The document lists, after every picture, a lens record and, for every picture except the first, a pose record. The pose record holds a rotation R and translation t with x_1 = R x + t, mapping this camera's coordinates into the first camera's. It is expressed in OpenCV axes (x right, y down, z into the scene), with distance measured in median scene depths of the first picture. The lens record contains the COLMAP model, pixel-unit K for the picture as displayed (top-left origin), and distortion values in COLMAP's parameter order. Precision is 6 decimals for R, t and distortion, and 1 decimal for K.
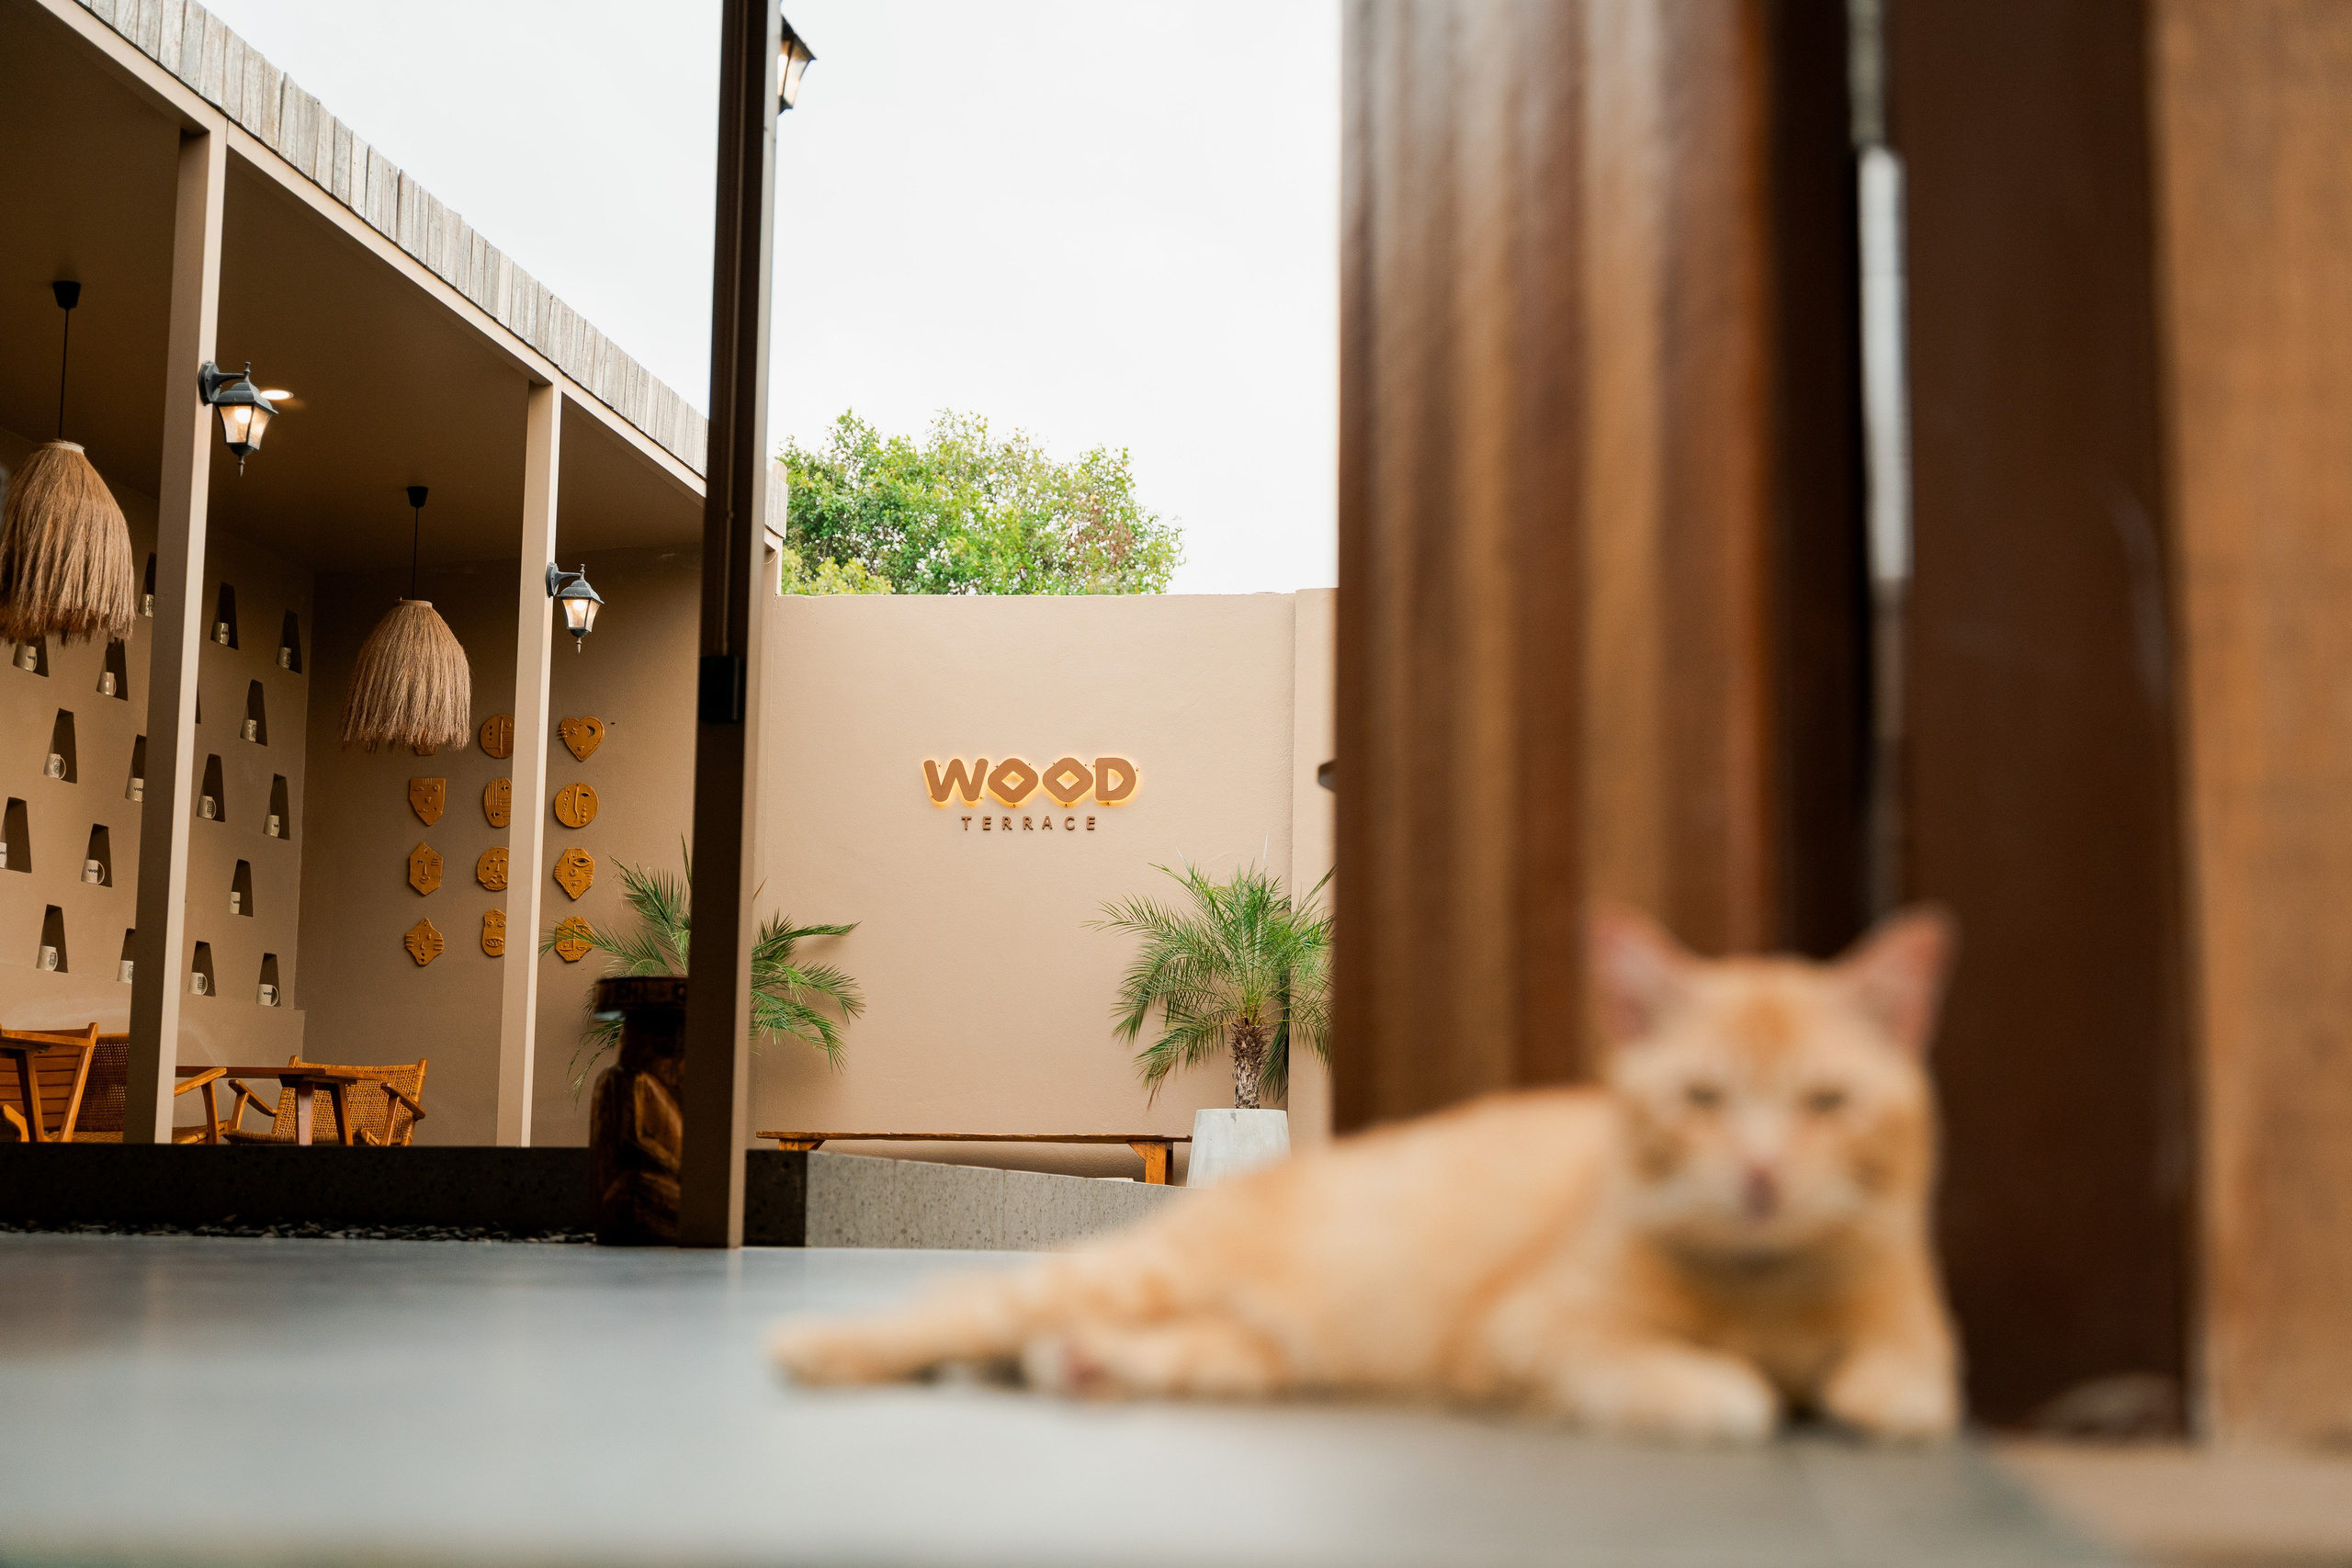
lens RADIAL K [[3318.3, 0, 1176.0], [0, 3318.3, 784.0], [0, 0, 1]] dist [0.012827, -0.022631]
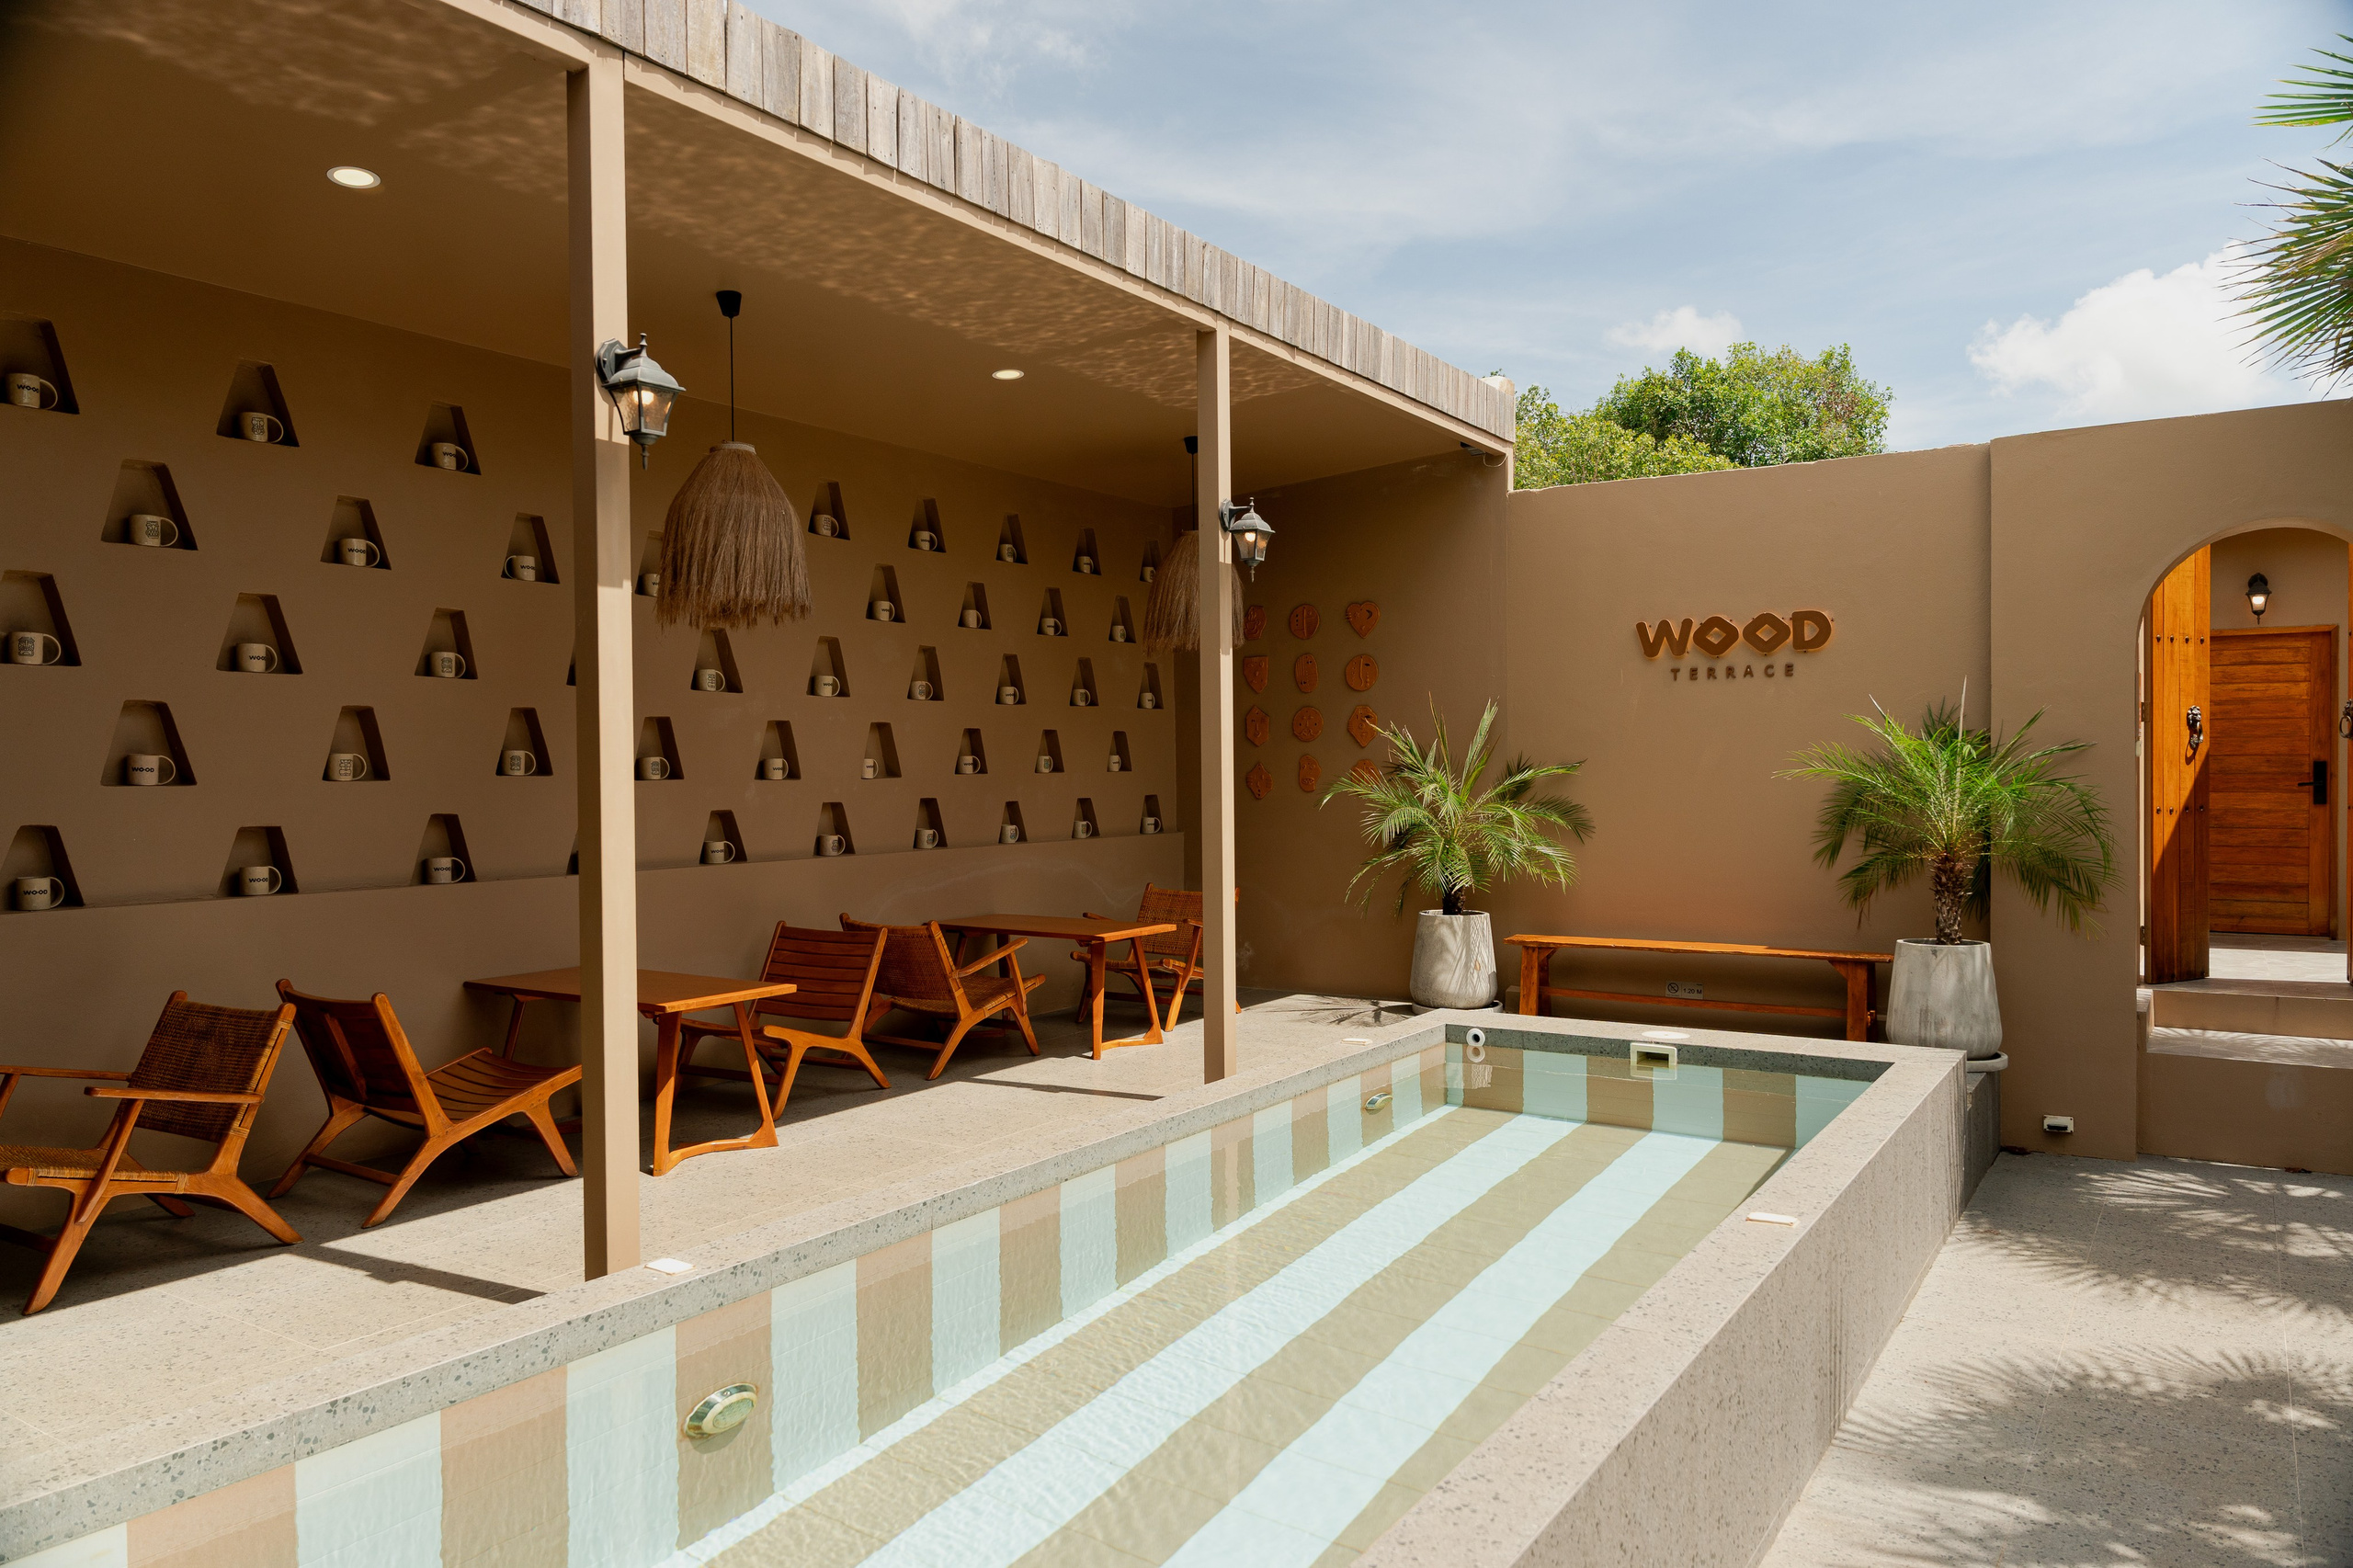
lens RADIAL K [[1575.3, 0, 1176.5], [0, 1575.3, 784.0], [0, 0, 1]] dist [0.006126, 0.001188]
pose [[0.907399, -0.021182, -0.419736, 0.010681], [0.079687, 0.989283, 0.122345, -0.035564], [0.412646, -0.144463, 0.899363, 0.471637]]
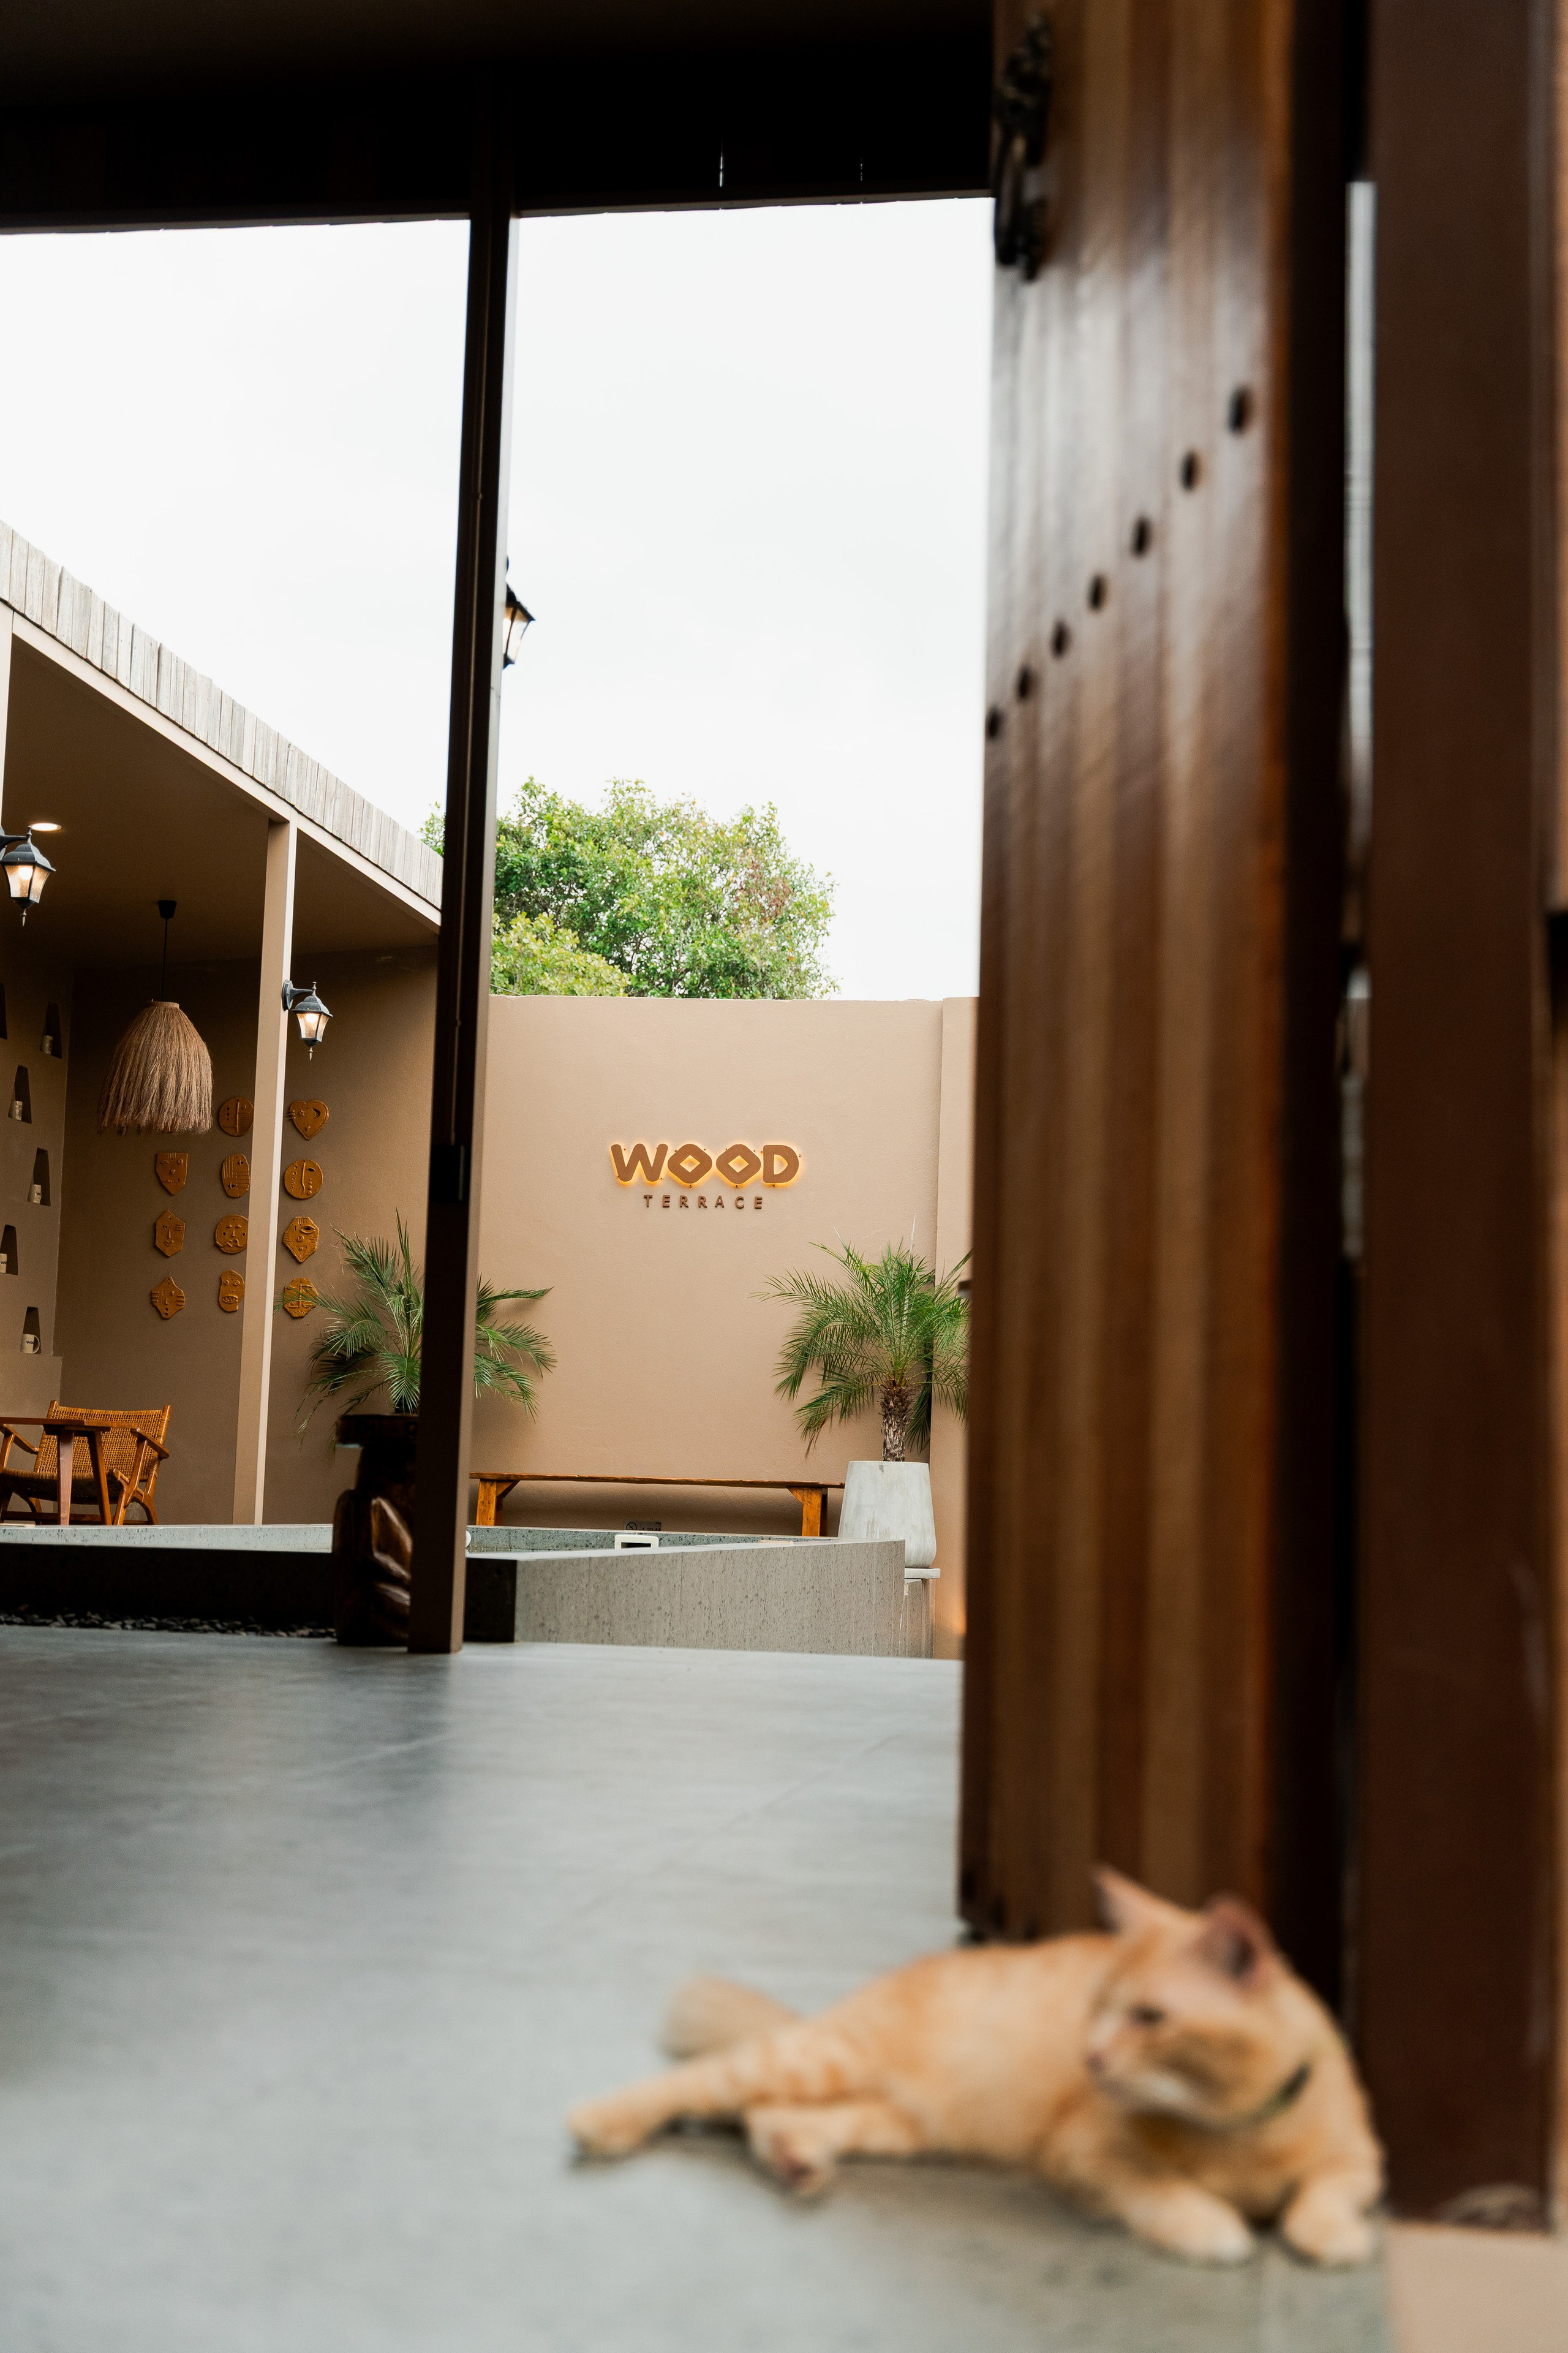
lens RADIAL K [[3018.7, 0, 784.0], [0, 3018.7, 1176.5], [0, 0, 1]] dist [0.006564, 0.006331]
pose [[0.999779, 0.014063, -0.015595, -0.001203], [-0.013674, 0.999601, 0.024717, -0.025047], [0.015937, -0.024498, 0.999573, -0.027203]]
